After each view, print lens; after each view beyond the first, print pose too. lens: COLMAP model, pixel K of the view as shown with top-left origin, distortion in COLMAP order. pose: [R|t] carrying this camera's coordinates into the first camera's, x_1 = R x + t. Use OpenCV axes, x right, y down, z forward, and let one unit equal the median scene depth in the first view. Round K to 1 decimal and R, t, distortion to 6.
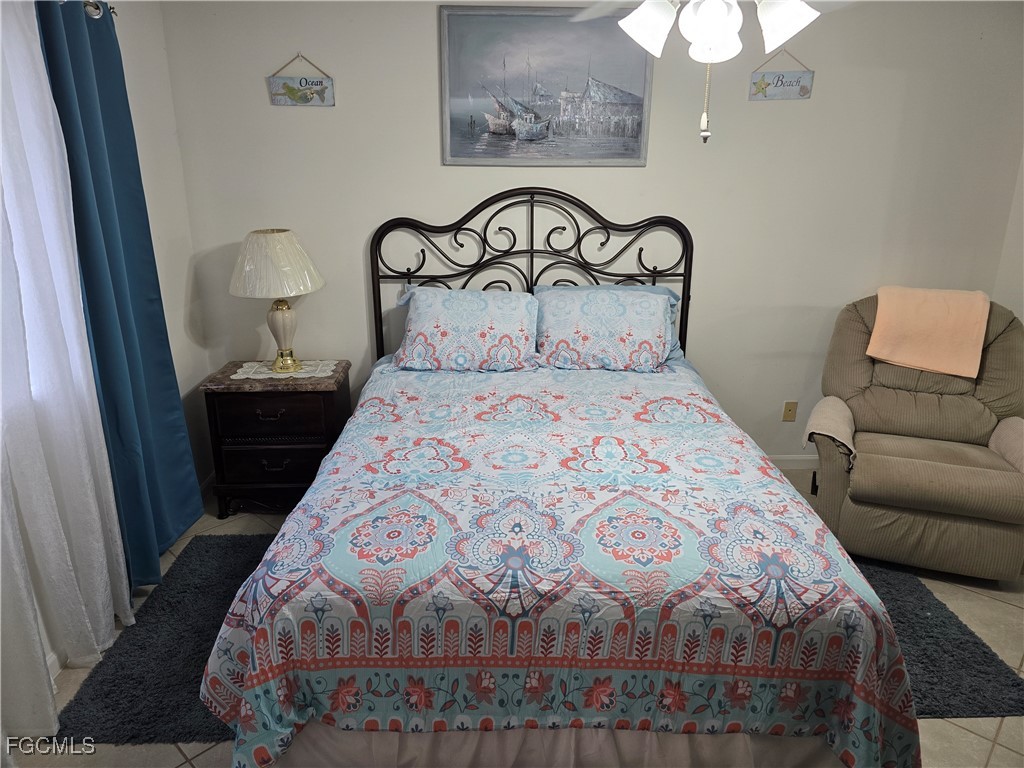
lens RADIAL K [[675.1, 0, 510.7], [0, 675.1, 370.9], [0, 0, 1]] dist [0.063296, -0.068729]
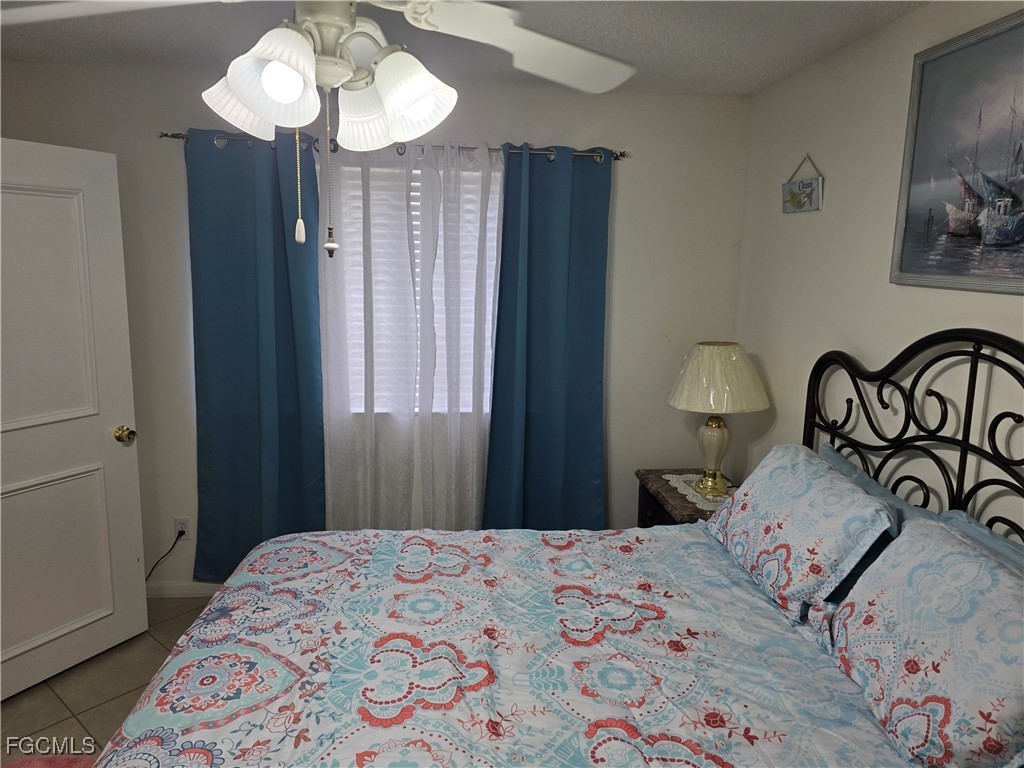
lens RADIAL K [[680.6, 0, 512.9], [0, 680.6, 364.3], [0, 0, 1]] dist [0.004936, -0.000226]
pose [[0.068929, 0.158825, -0.984898, 0.550874], [-0.308808, 0.942154, 0.130320, -0.207655], [0.948623, 0.295162, 0.113988, 0.617138]]
